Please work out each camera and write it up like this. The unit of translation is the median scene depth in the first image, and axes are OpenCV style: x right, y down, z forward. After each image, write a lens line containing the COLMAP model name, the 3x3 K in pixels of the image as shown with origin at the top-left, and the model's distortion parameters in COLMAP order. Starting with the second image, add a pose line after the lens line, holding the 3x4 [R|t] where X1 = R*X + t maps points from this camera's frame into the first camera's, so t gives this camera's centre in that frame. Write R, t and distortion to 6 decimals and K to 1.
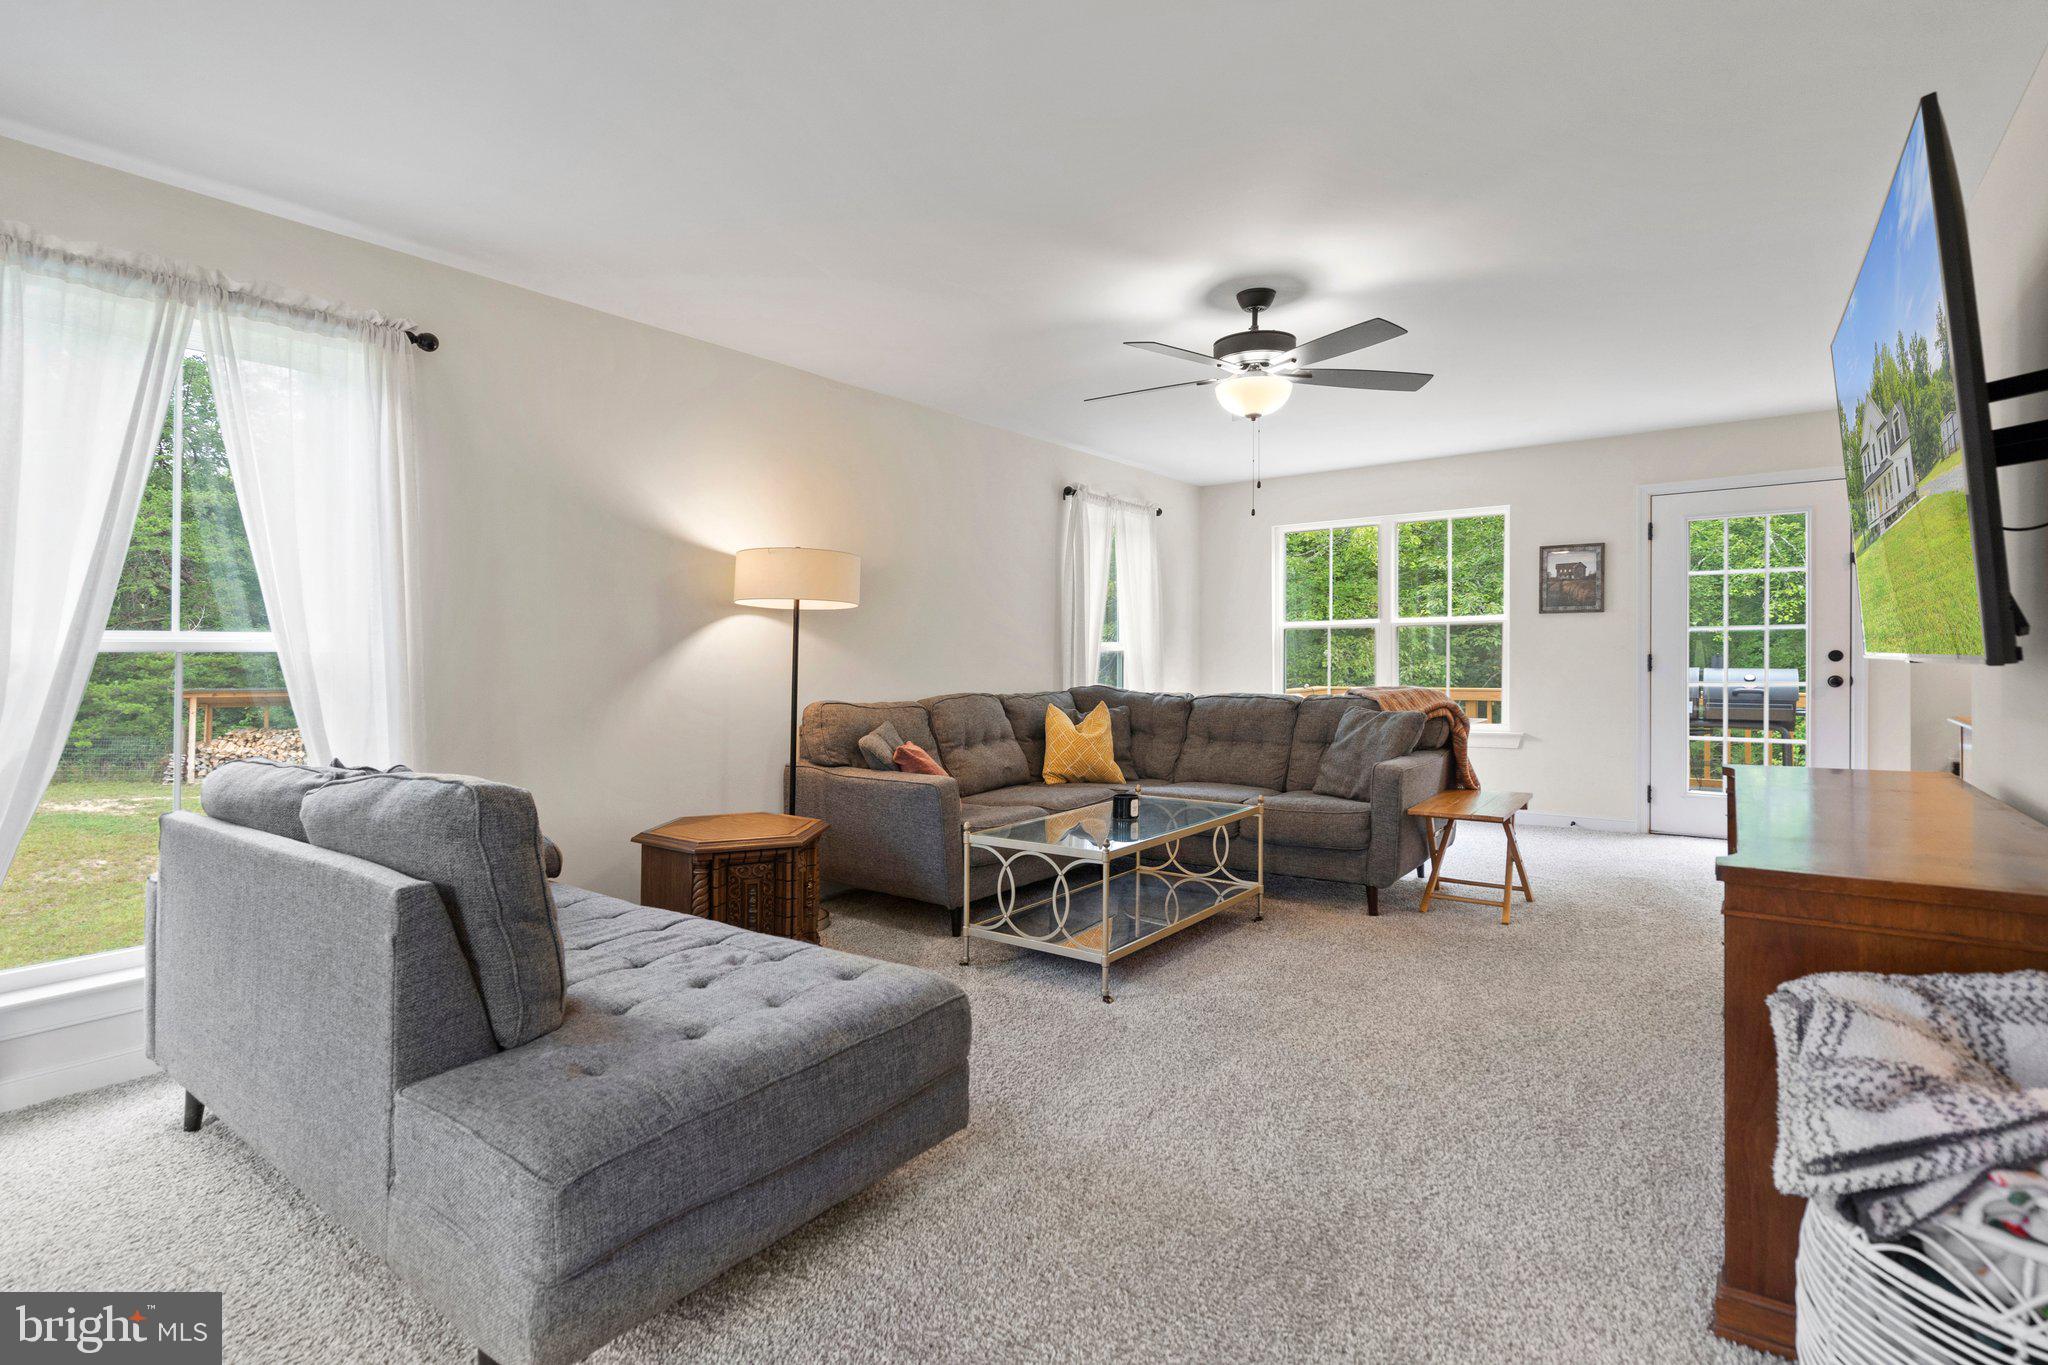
lens RADIAL K [[954.0, 0, 1011.0], [0, 954.0, 658.8], [0, 0, 1]] dist [-0.002961, 0.000145]
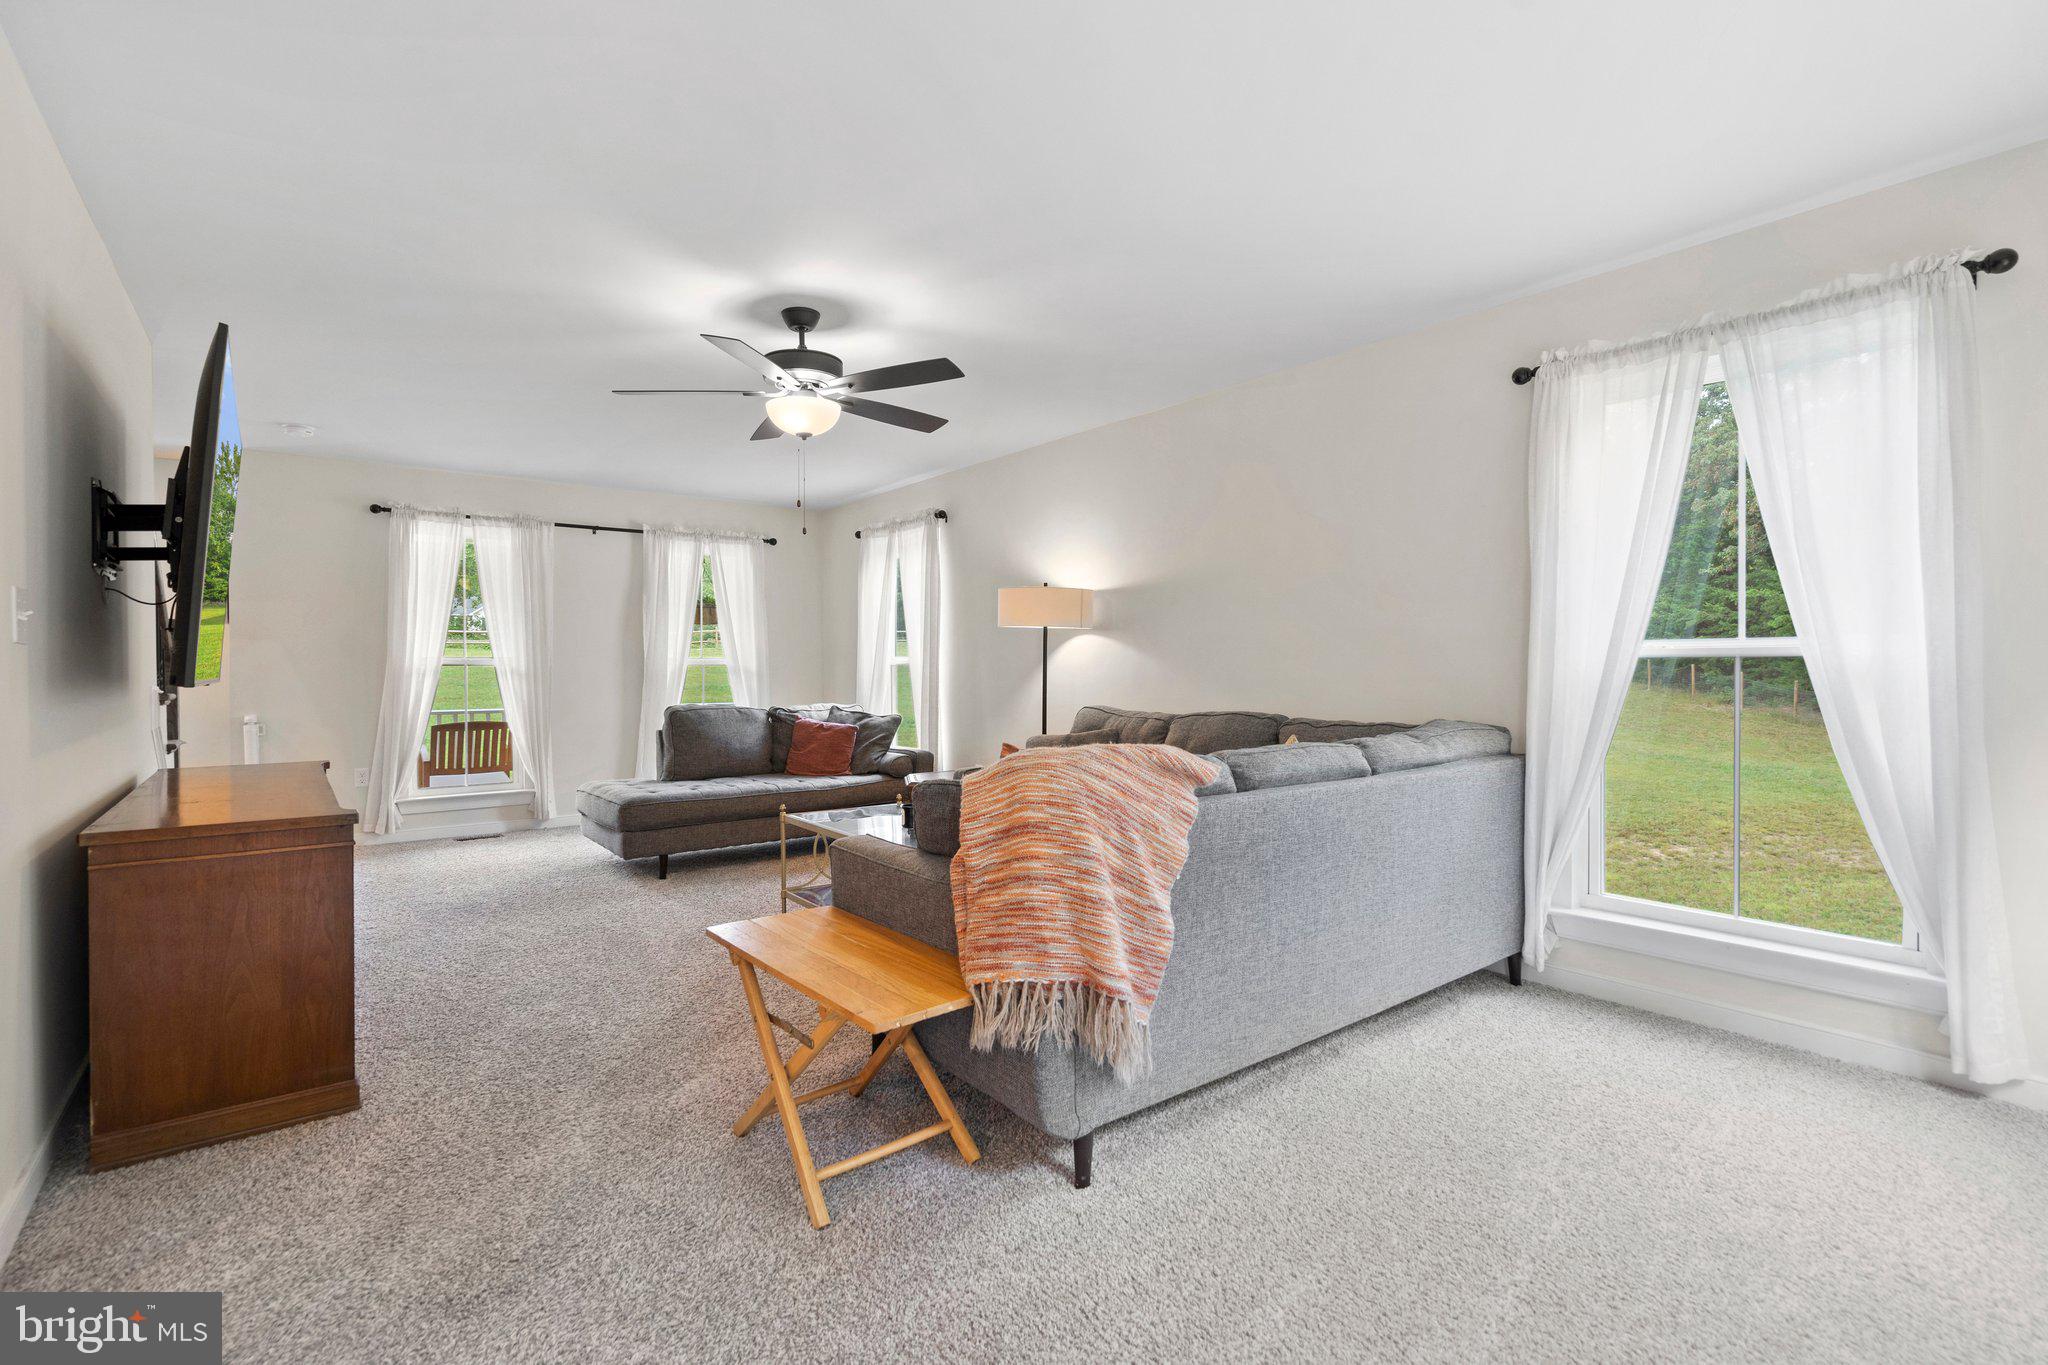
lens RADIAL K [[937.2, 0, 1000.1], [0, 937.2, 675.7], [0, 0, 1]] dist [-0.000317, 0.000142]
pose [[-0.260346, 0.017807, -0.965351, 0.757377], [0.004531, 0.999841, 0.017221, -0.011236], [0.965505, 0.000109, -0.260386, 0.951393]]
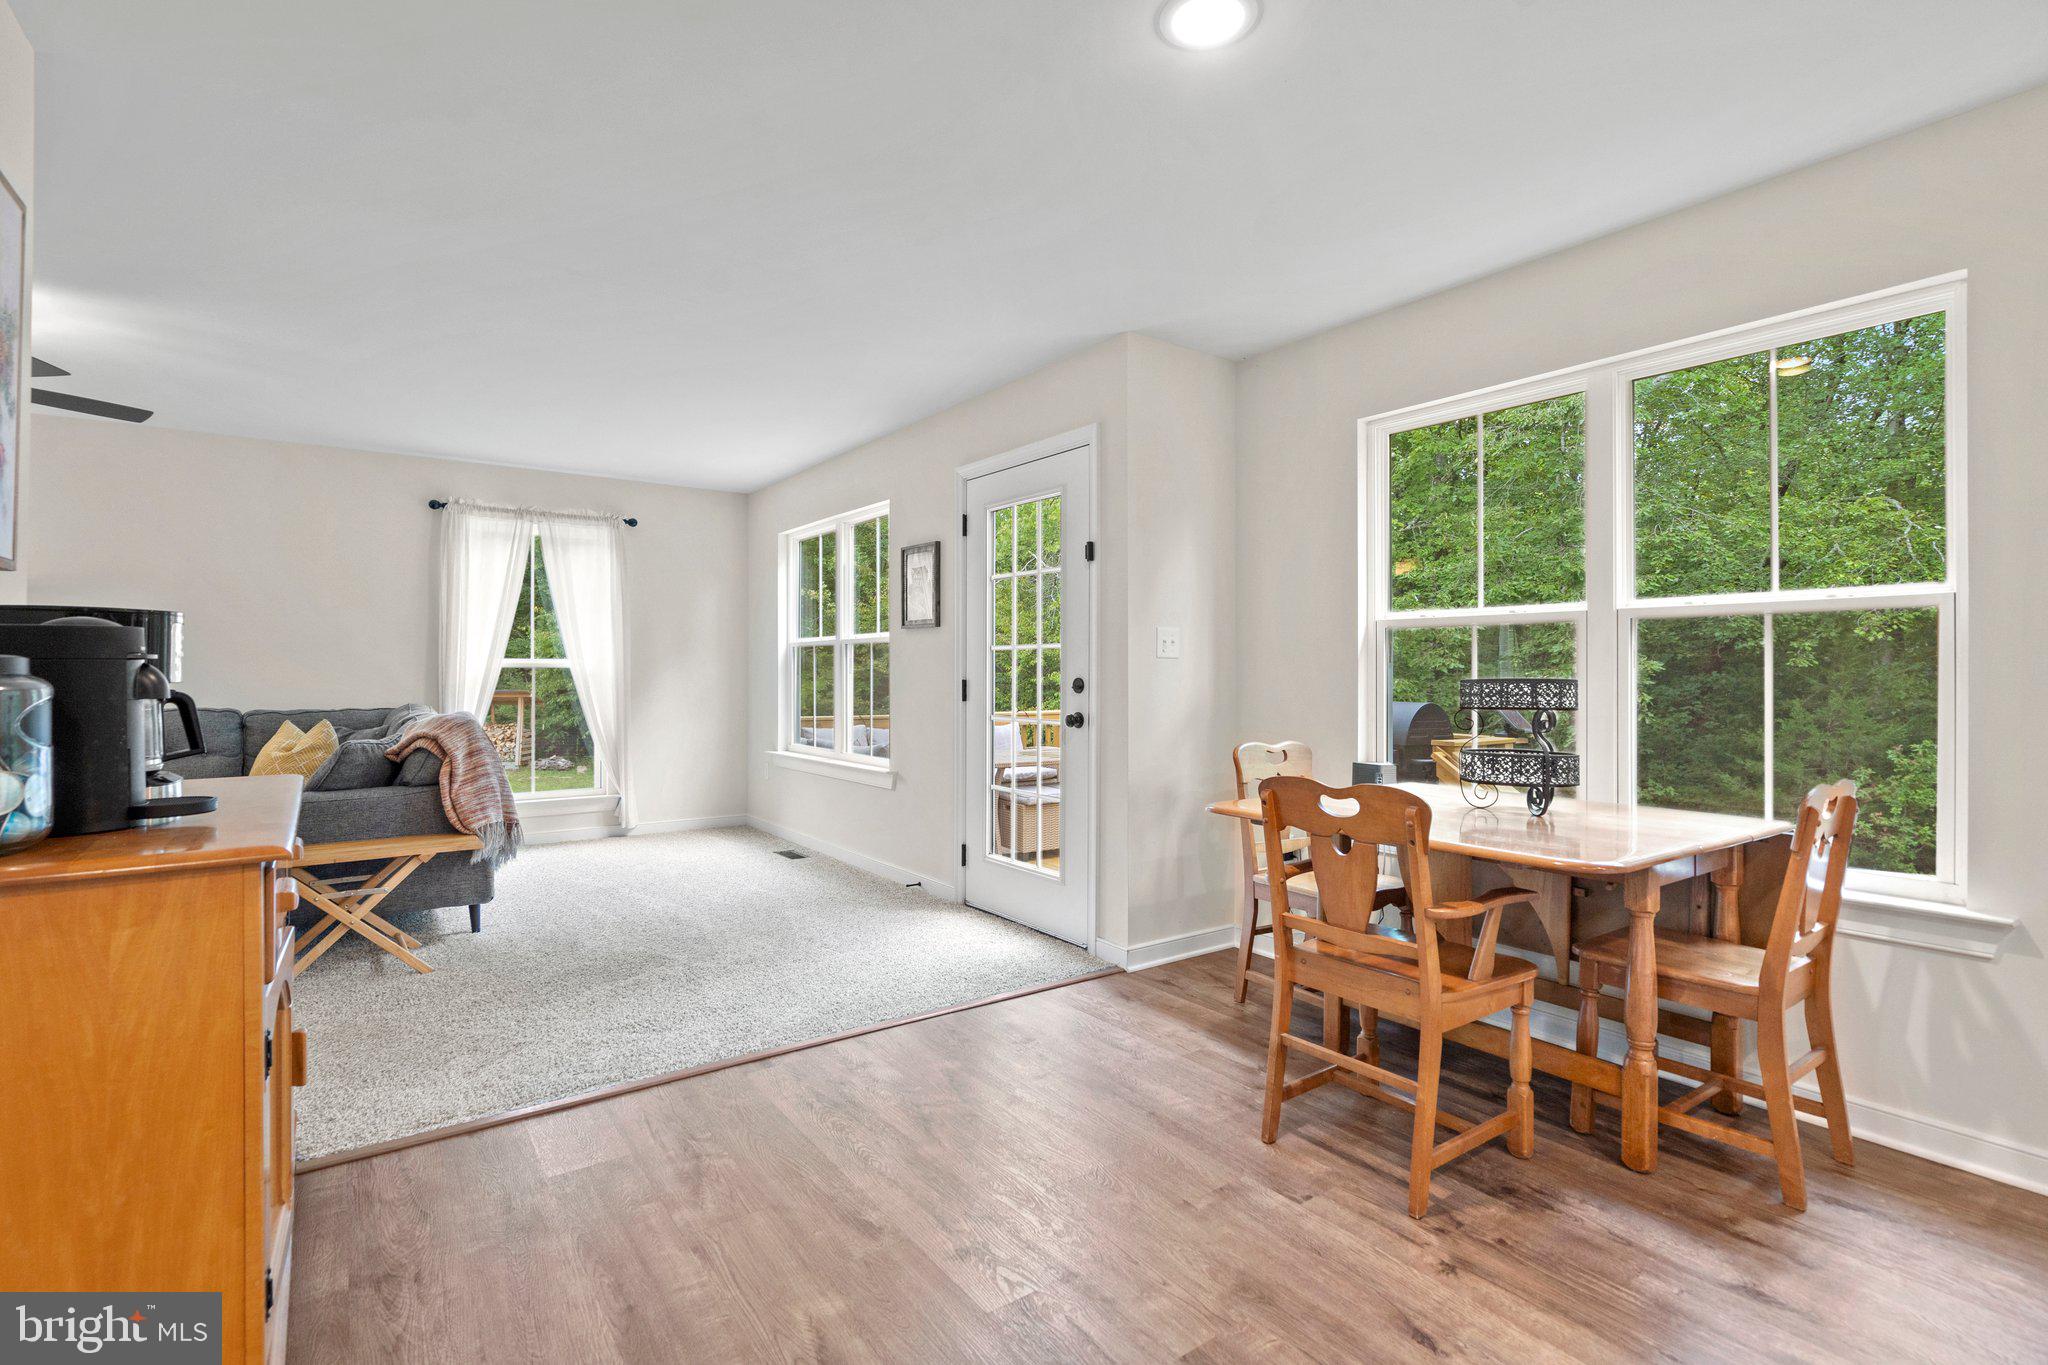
lens RADIAL K [[941.2, 0, 1011.0], [0, 941.2, 675.4], [0, 0, 1]] dist [-0.002004, 0.000291]
pose [[0.956576, 0.012879, -0.291197, 1.017230], [-0.011967, 0.999916, 0.004913, -0.013739], [0.291236, -0.001215, 0.956650, 0.282544]]
